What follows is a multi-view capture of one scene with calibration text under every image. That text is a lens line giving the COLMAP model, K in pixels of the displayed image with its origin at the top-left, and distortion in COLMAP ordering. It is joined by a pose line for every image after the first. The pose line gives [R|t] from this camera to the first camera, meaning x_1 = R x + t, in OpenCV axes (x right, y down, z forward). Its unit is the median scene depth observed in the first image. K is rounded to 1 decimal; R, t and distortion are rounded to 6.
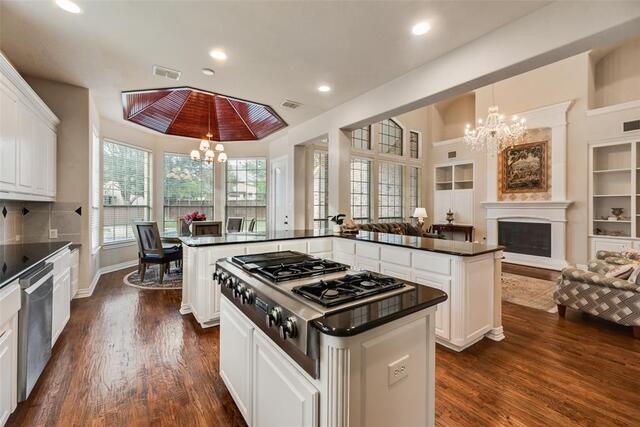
lens RADIAL K [[262.9, 0, 320.3], [0, 262.9, 206.5], [0, 0, 1]] dist [0.000360, 0.000201]
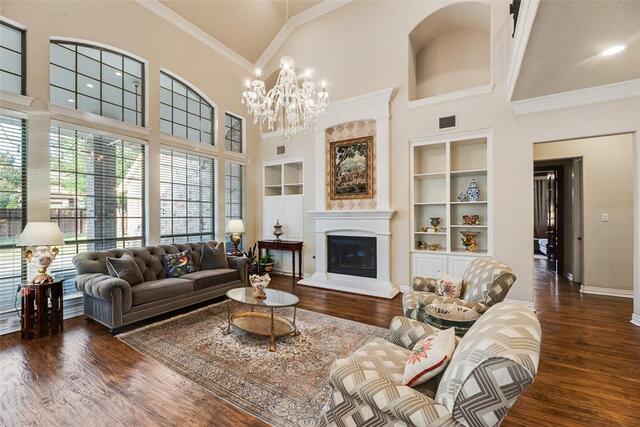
lens RADIAL K [[261.7, 0, 321.2], [0, 261.7, 215.6], [0, 0, 1]] dist [0.000490, 0.000119]
pose [[0.913484, -0.007047, 0.406814, 0.365854], [0.007643, 0.999971, 0.000160, -0.003730], [-0.406803, 0.002963, 0.913511, 0.306497]]
